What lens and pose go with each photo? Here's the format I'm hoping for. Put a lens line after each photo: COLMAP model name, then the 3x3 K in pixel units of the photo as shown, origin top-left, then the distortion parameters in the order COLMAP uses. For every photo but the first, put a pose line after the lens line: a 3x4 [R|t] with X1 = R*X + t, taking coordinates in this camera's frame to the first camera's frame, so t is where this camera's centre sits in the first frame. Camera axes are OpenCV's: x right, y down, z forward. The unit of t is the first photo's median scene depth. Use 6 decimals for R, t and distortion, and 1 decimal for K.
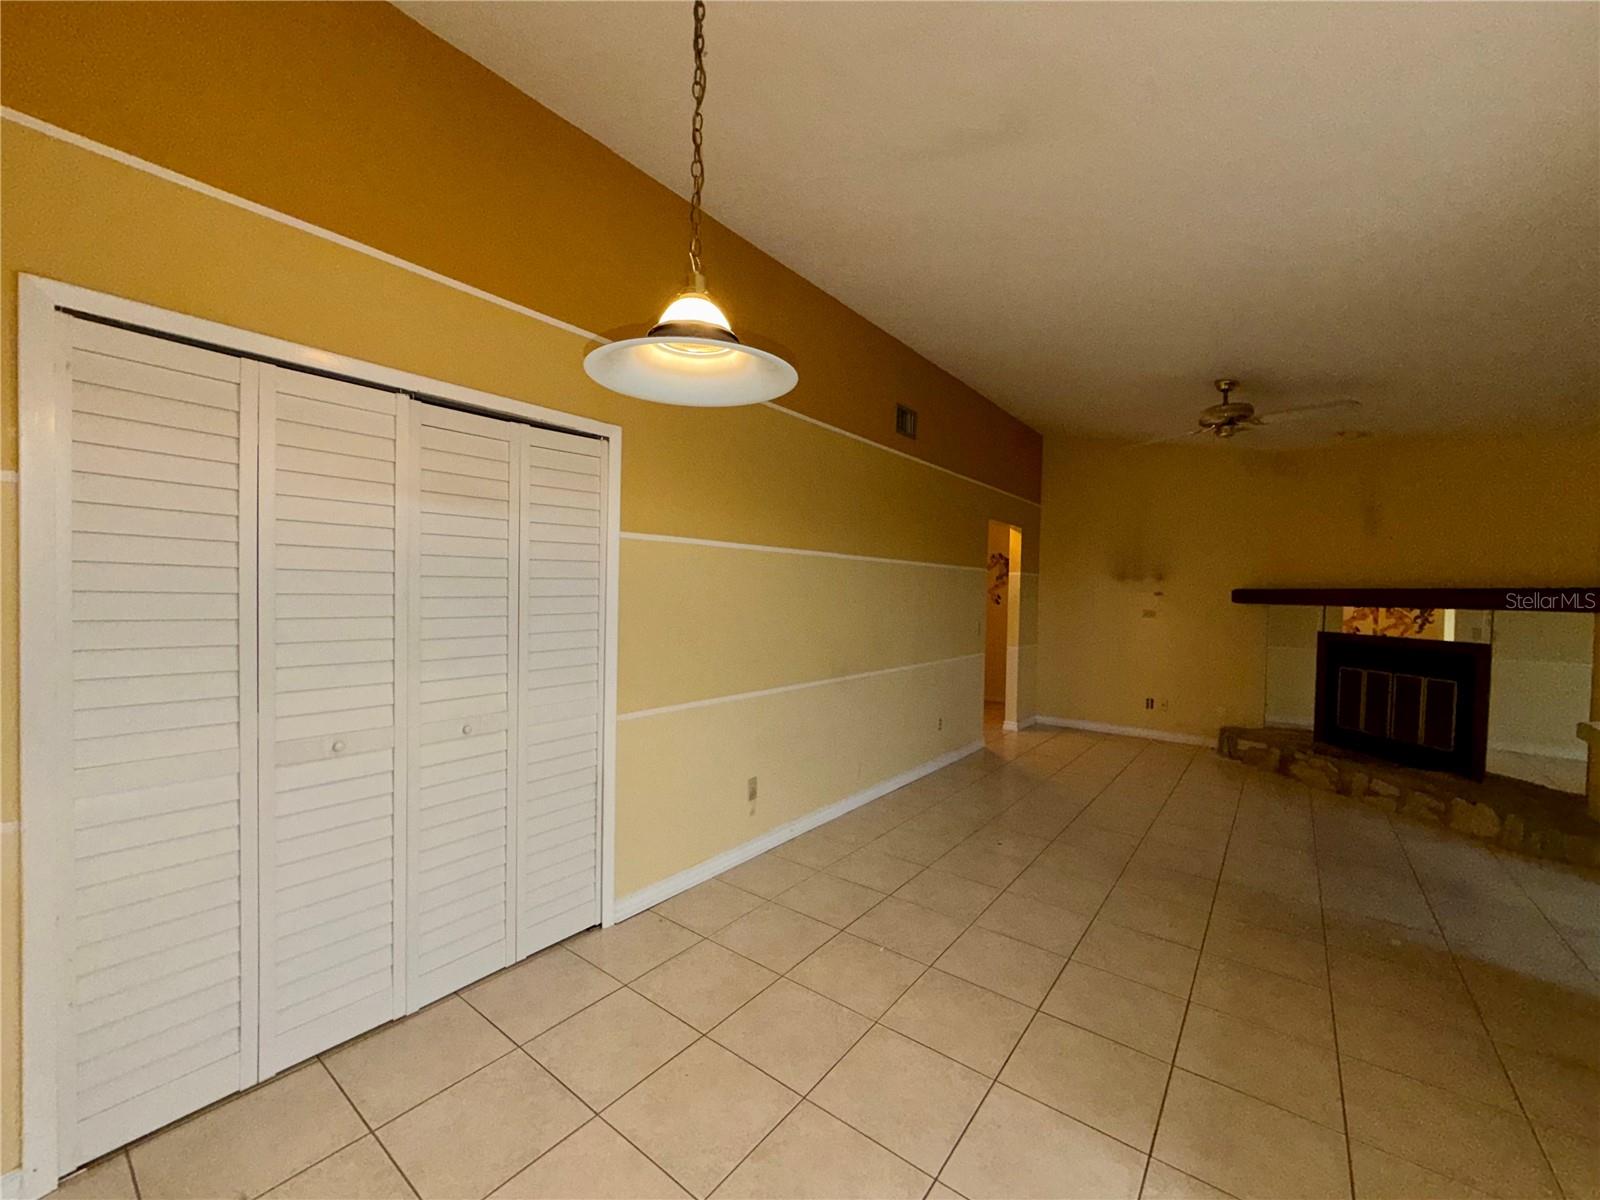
lens RADIAL K [[637.6, 0, 792.7], [0, 637.6, 604.5], [0, 0, 1]] dist [0.000646, 0.000064]
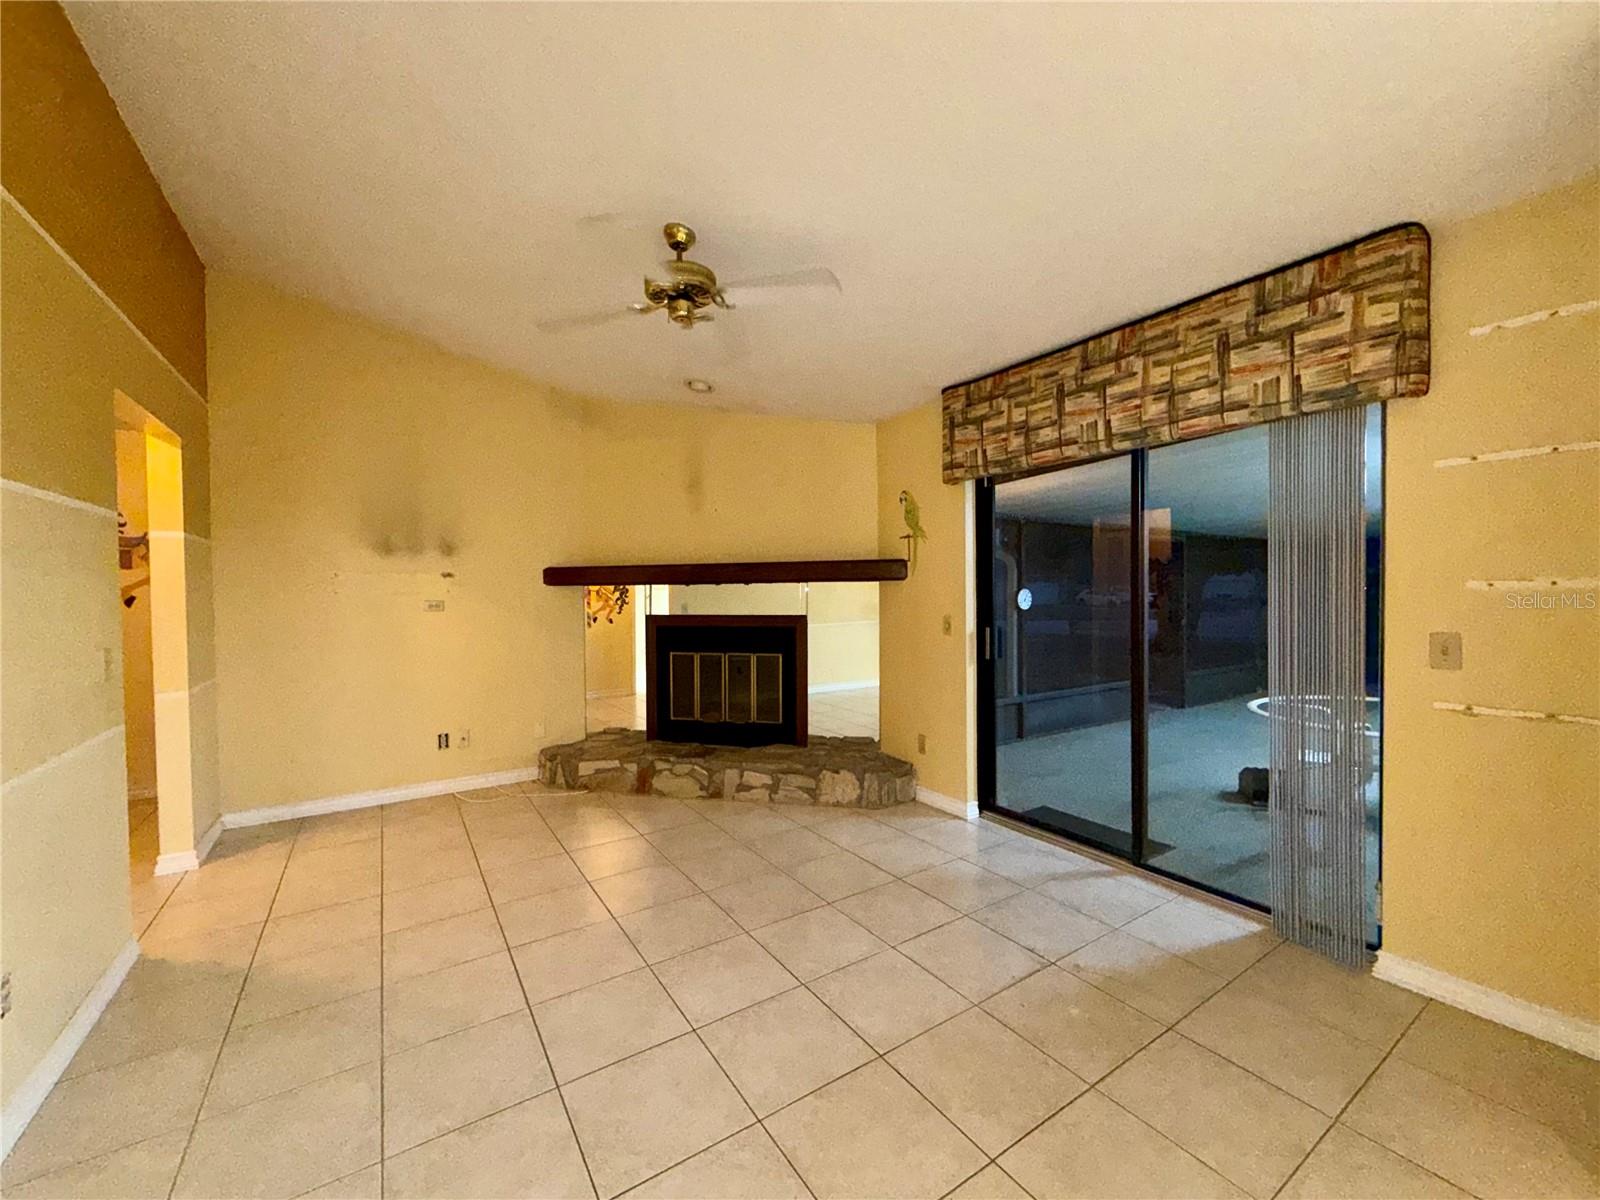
lens RADIAL K [[637.6, 0, 785.5], [0, 637.6, 611.7], [0, 0, 1]] dist [0.000646, 0.000064]
pose [[0.336359, -0.065712, 0.939439, 0.083520], [0.042042, 0.997616, 0.054729, -0.000308], [-0.940795, 0.021087, 0.338319, 0.552698]]
